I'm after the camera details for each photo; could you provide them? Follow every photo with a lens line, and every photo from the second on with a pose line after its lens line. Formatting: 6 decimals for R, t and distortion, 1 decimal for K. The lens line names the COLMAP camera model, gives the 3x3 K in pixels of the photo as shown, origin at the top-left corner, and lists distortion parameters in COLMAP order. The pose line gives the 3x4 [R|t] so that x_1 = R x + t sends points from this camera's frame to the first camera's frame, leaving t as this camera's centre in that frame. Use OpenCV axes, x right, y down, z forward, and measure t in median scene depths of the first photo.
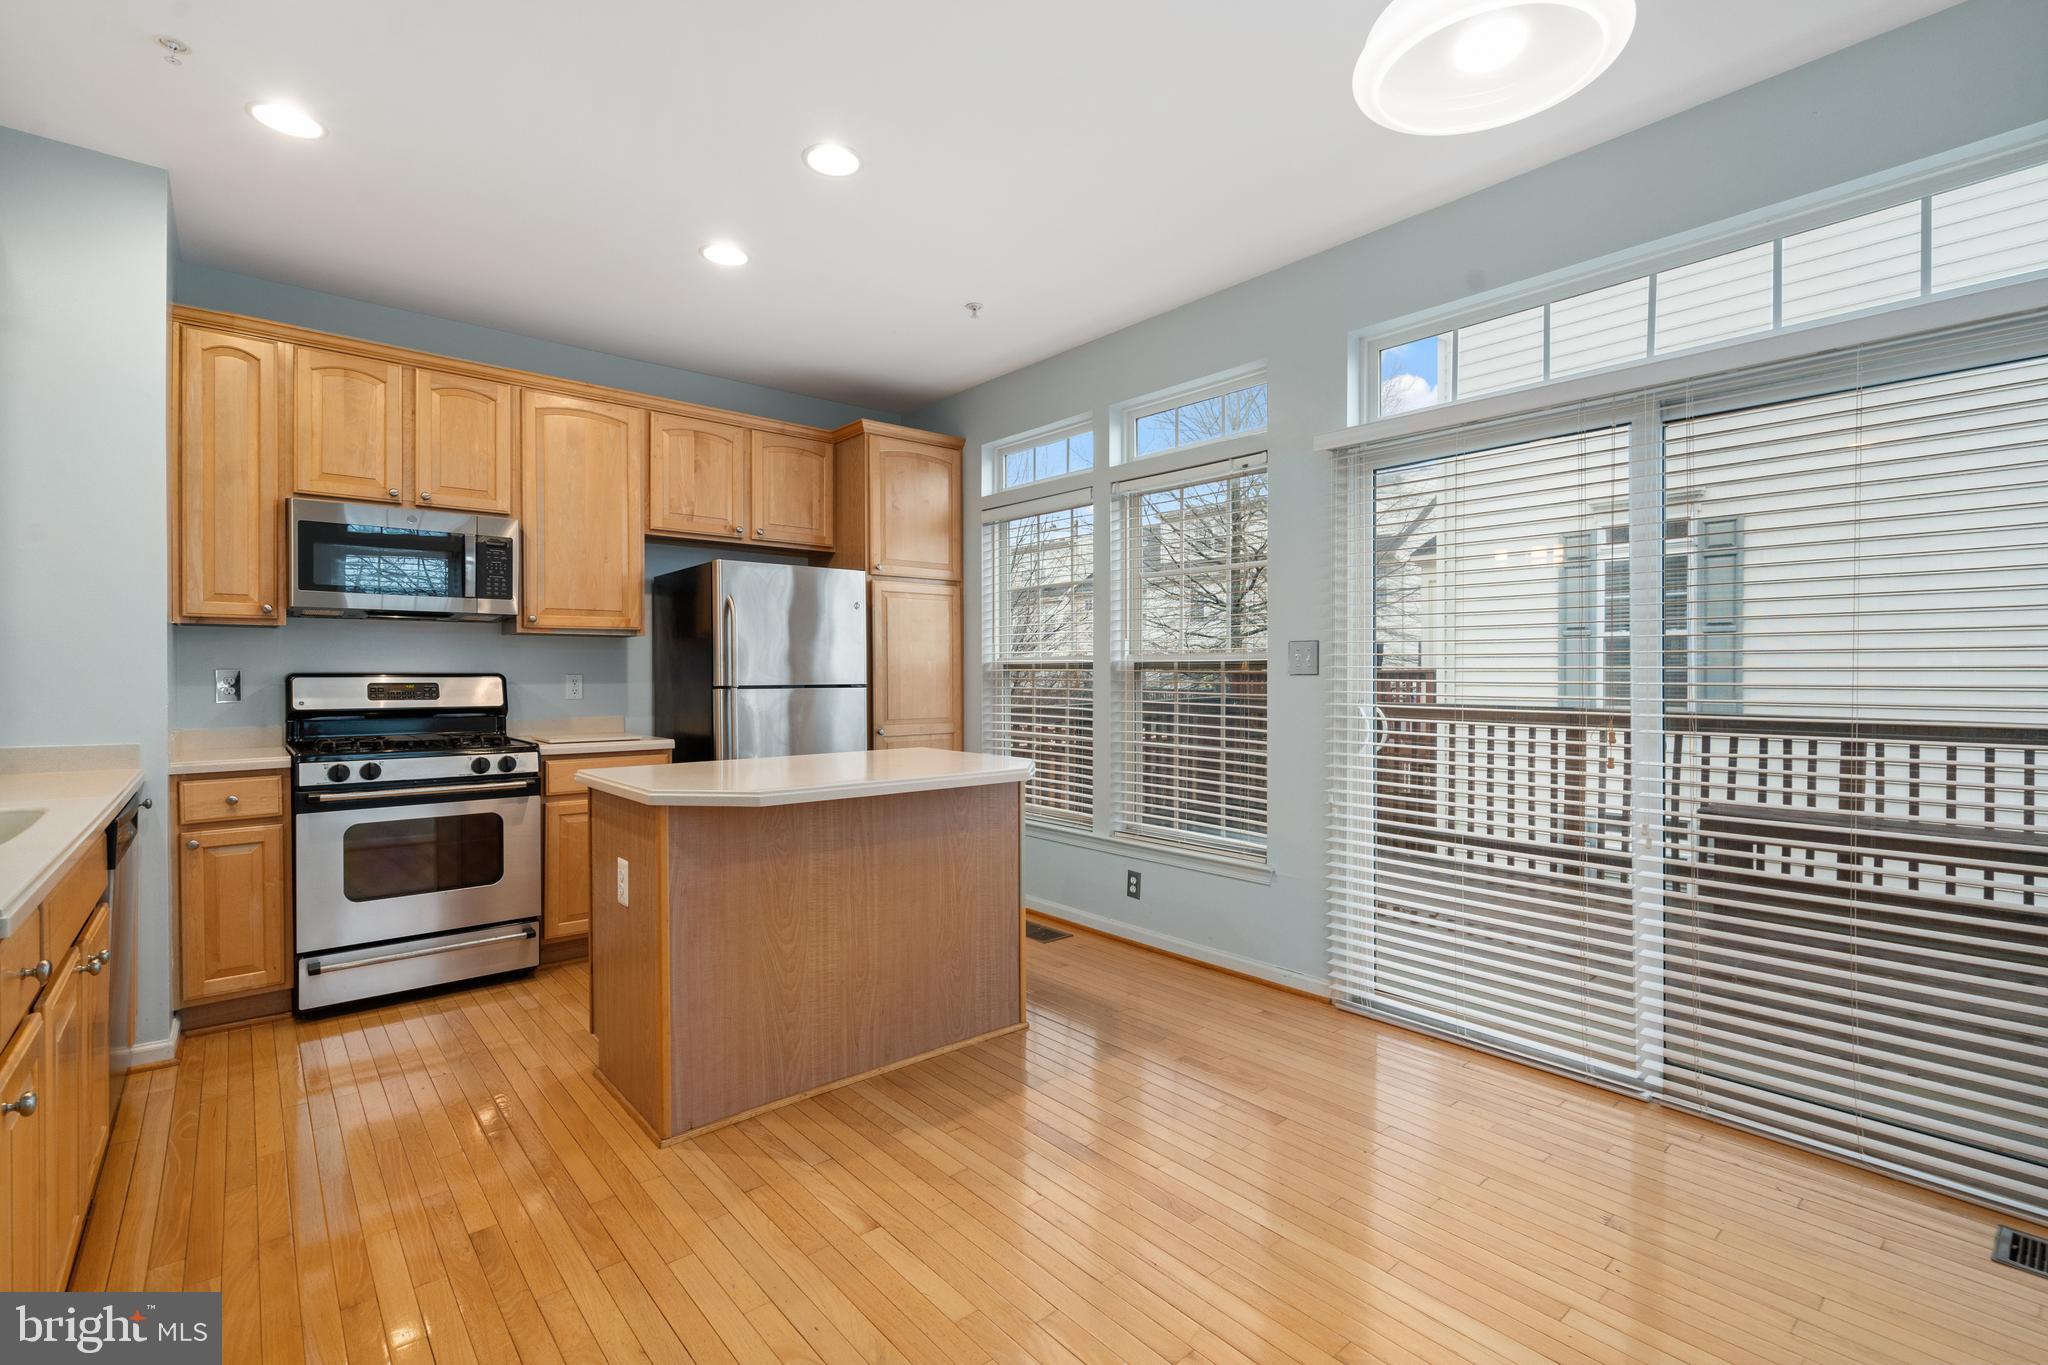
lens RADIAL K [[930.7, 0, 1024.4], [0, 930.7, 685.9], [0, 0, 1]] dist [-0.002717, 0.002274]
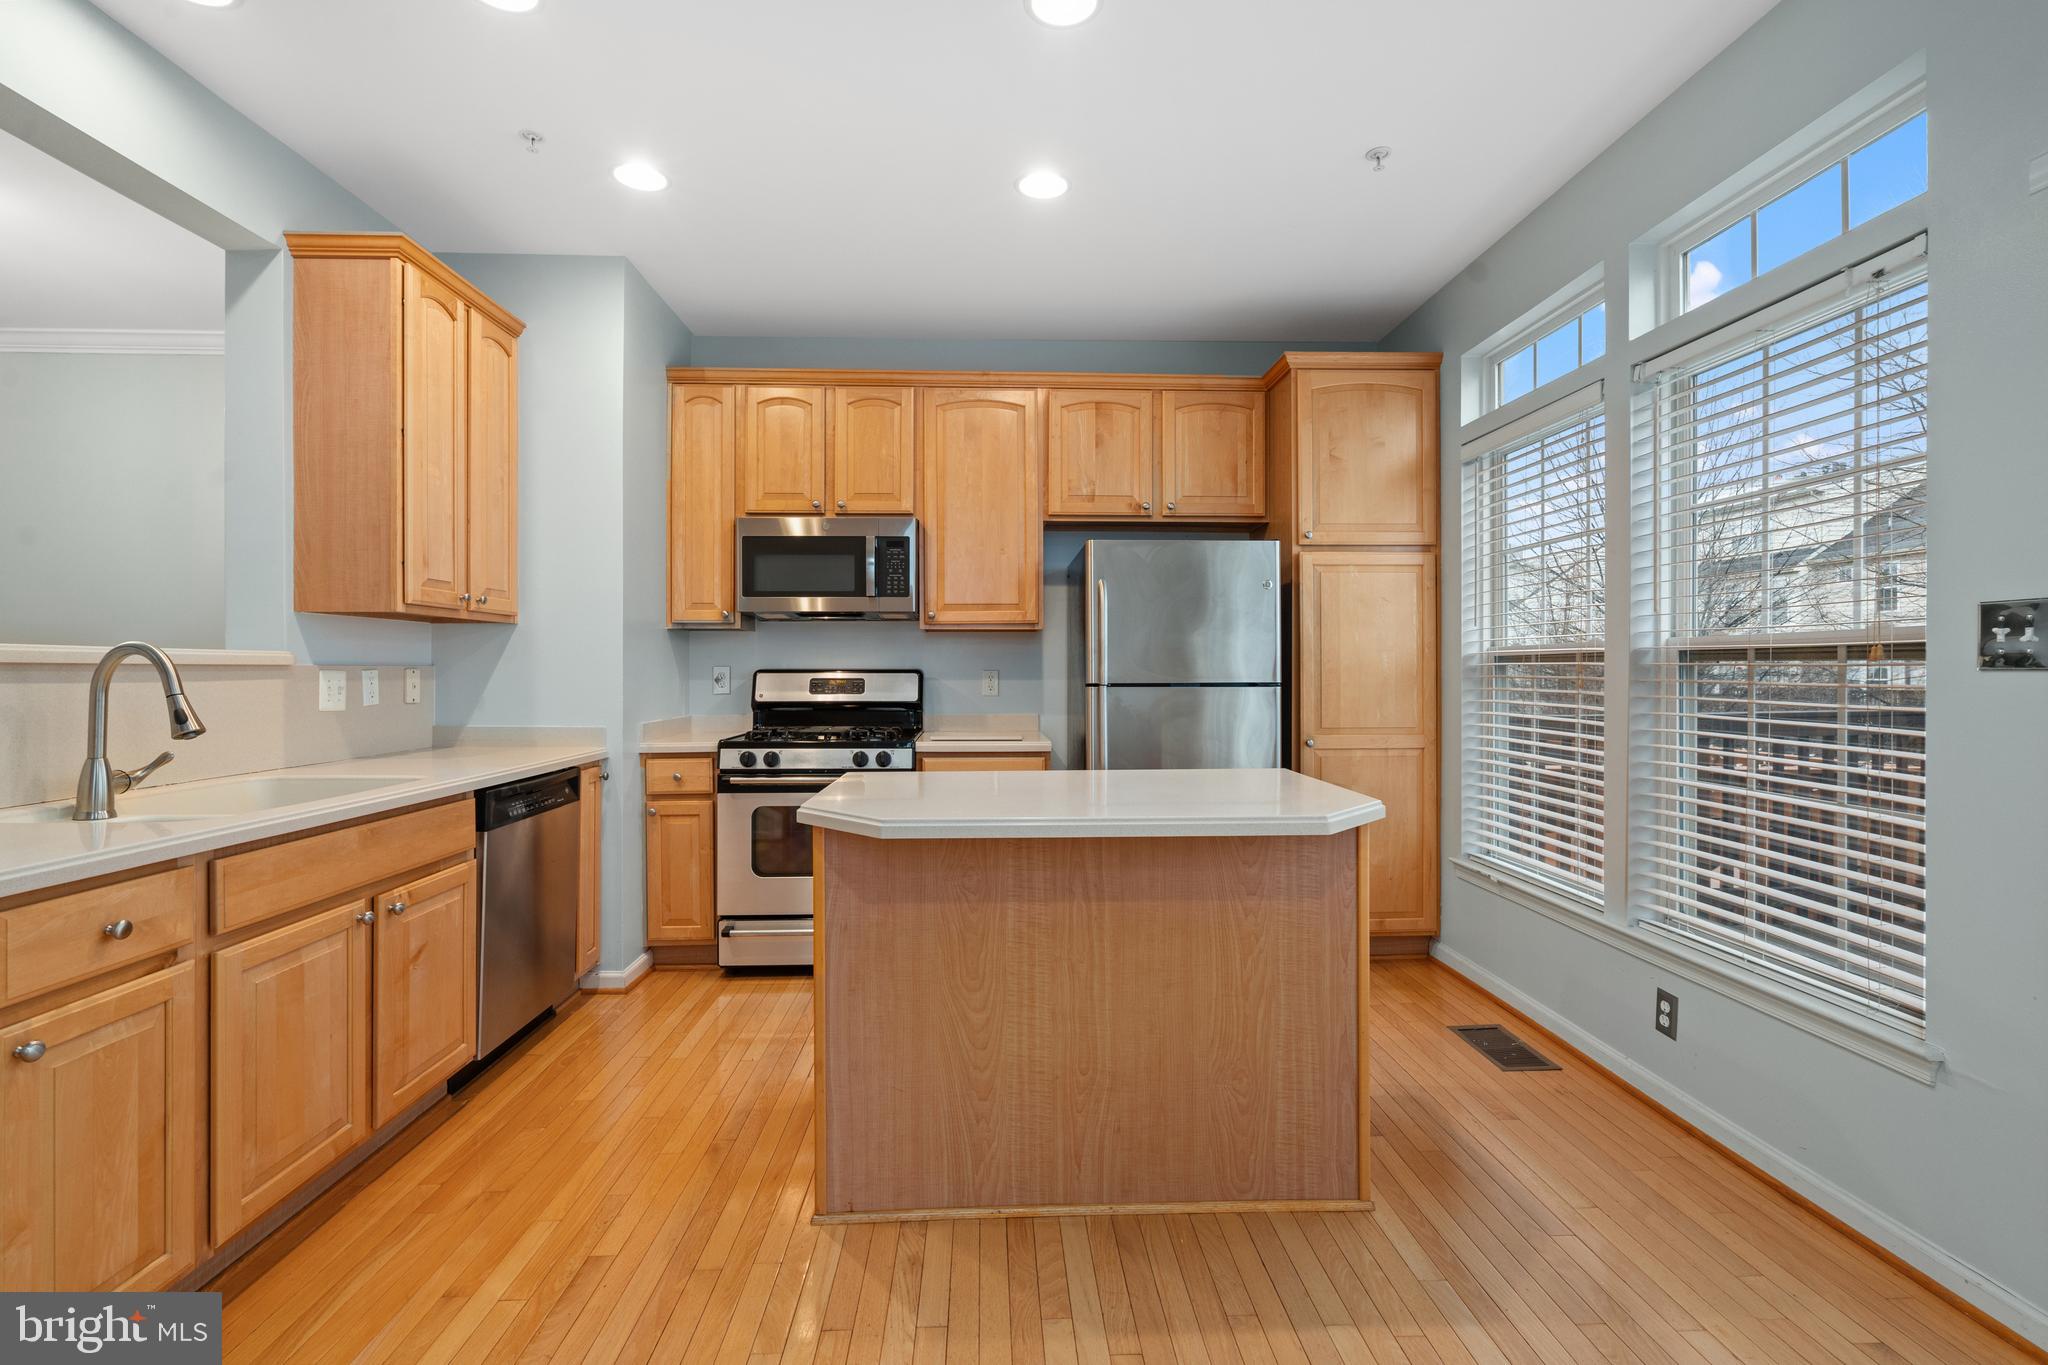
lens RADIAL K [[930.7, 0, 1020.0], [0, 930.7, 678.4], [0, 0, 1]] dist [-0.002717, 0.002274]
pose [[0.781310, 0.004703, -0.624126, 0.198926], [-0.006720, 0.999977, -0.000878, -0.003957], [0.624107, 0.004880, 0.781323, 0.306588]]
